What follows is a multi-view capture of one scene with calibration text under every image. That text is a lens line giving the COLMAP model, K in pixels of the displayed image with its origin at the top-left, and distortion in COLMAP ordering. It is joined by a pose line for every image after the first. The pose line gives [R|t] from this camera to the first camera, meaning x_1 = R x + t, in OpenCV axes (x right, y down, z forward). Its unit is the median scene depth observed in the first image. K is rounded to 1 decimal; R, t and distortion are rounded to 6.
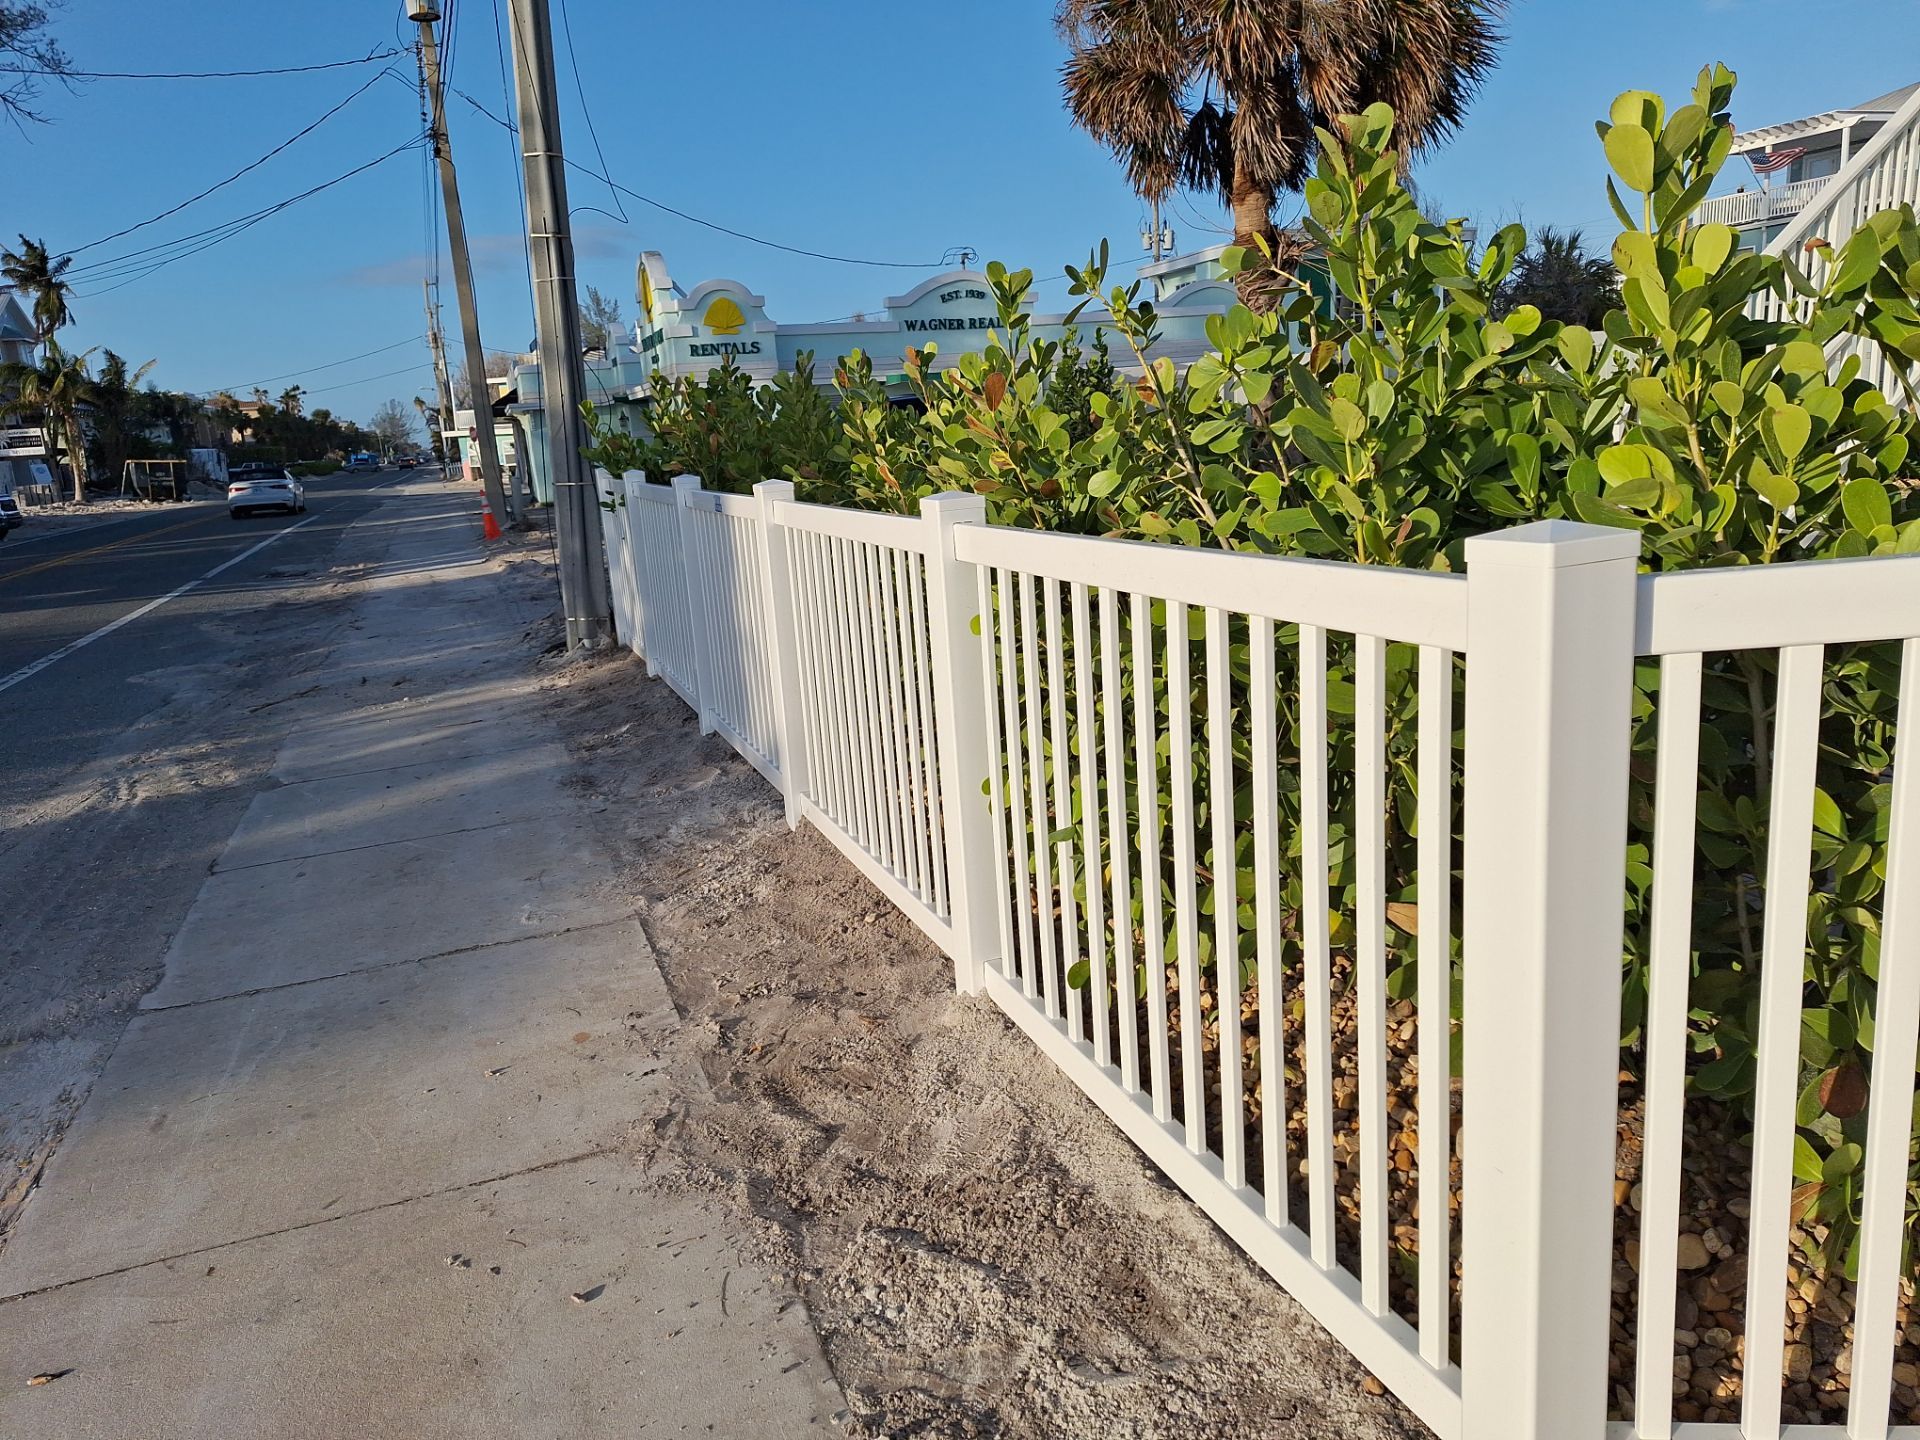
lens RADIAL K [[1309.5, 0, 960.0], [0, 1309.5, 720.0], [0, 0, 1]] dist [0.098728, -0.142985]
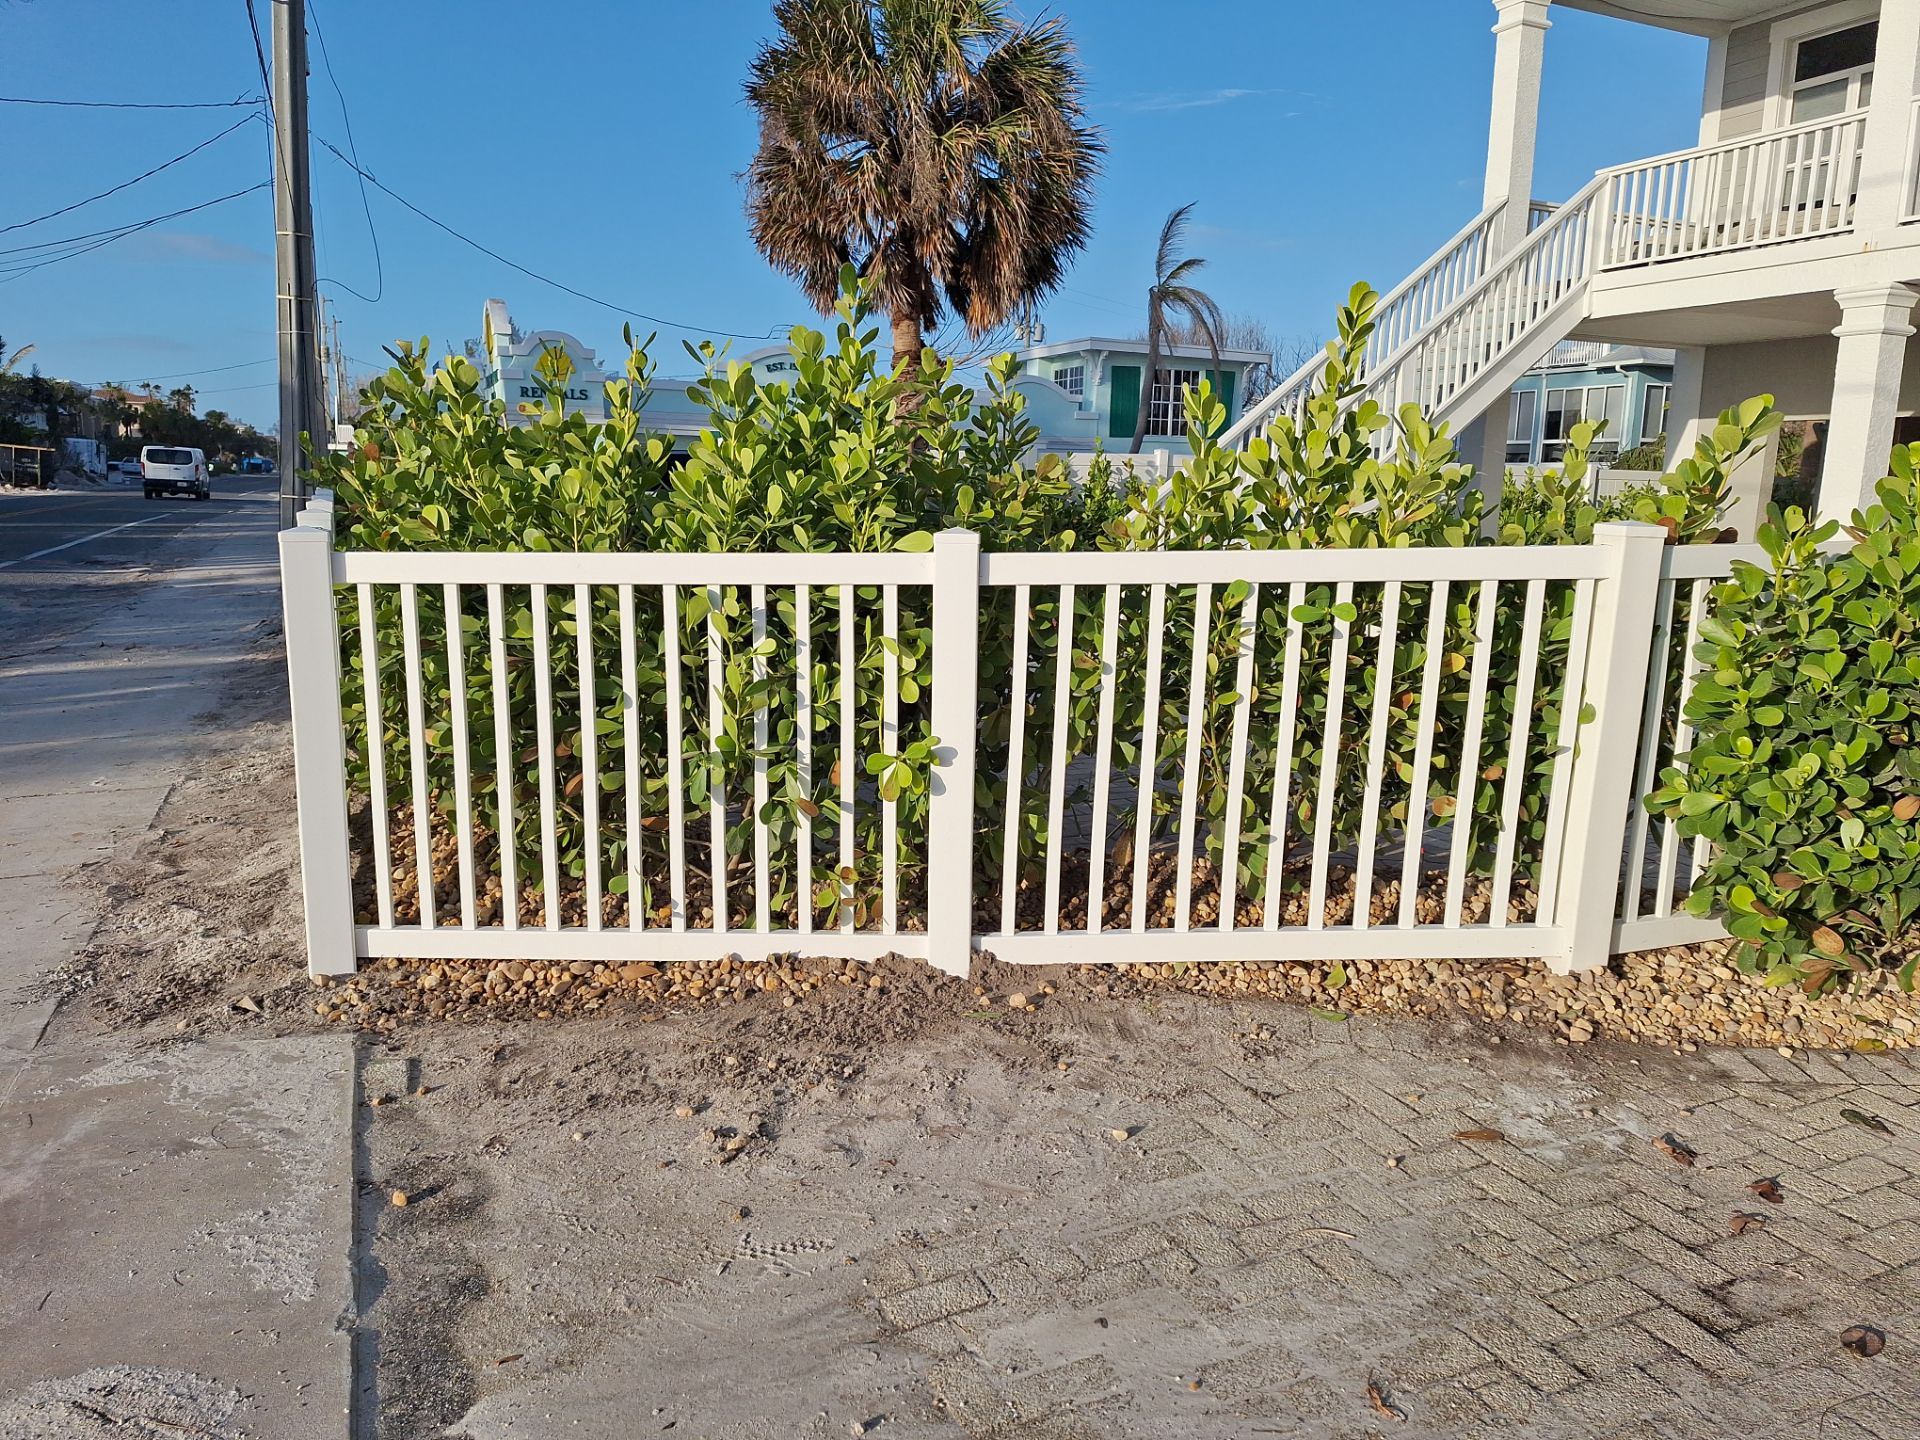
lens RADIAL K [[1285.1, 0, 960.0], [0, 1285.1, 720.0], [0, 0, 1]] dist [-0.006033, -0.003744]
pose [[0.992225, 0.076771, 0.097962, 0.113976], [-0.072556, 0.996308, -0.045894, 0.018609], [-0.101124, 0.038430, 0.994131, -0.119525]]
